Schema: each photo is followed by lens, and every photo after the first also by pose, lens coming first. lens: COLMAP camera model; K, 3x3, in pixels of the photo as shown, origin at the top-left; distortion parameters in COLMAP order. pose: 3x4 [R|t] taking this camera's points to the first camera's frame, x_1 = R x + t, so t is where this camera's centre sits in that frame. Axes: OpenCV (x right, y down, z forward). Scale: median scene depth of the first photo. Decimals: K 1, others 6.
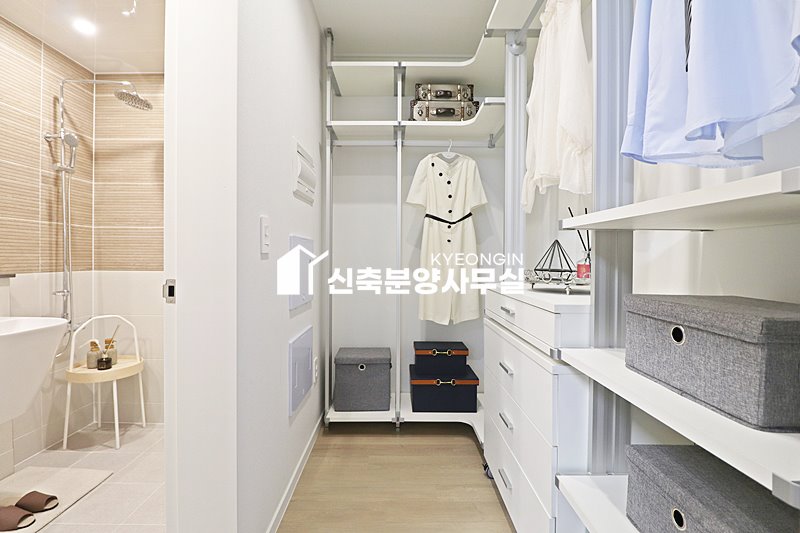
lens RADIAL K [[373.4, 0, 397.7], [0, 373.4, 259.9], [0, 0, 1]] dist [-0.000988, -0.011786]
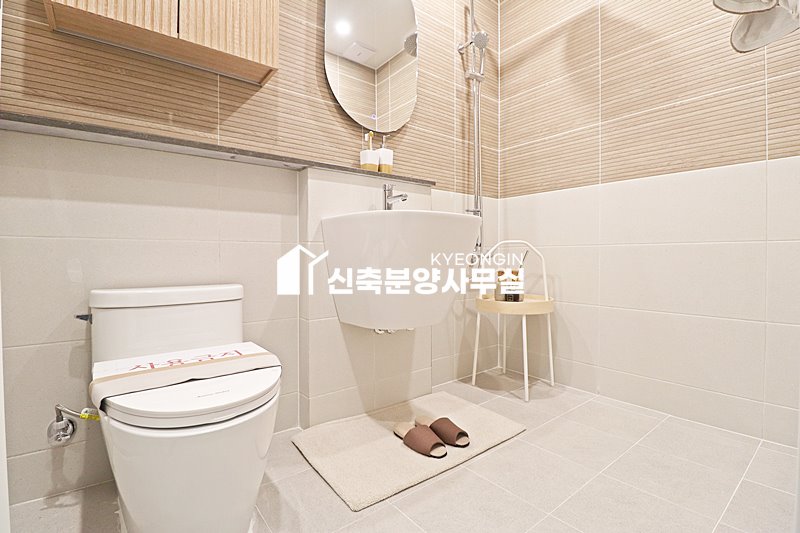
lens RADIAL K [[373.4, 0, 397.7], [0, 373.4, 259.9], [0, 0, 1]] dist [-0.000988, -0.011786]
pose [[0.610484, 0.004729, -0.792014, -0.281423], [-0.000356, 0.999984, 0.005697, 0.193590], [0.792028, -0.003196, 0.610476, 0.280172]]
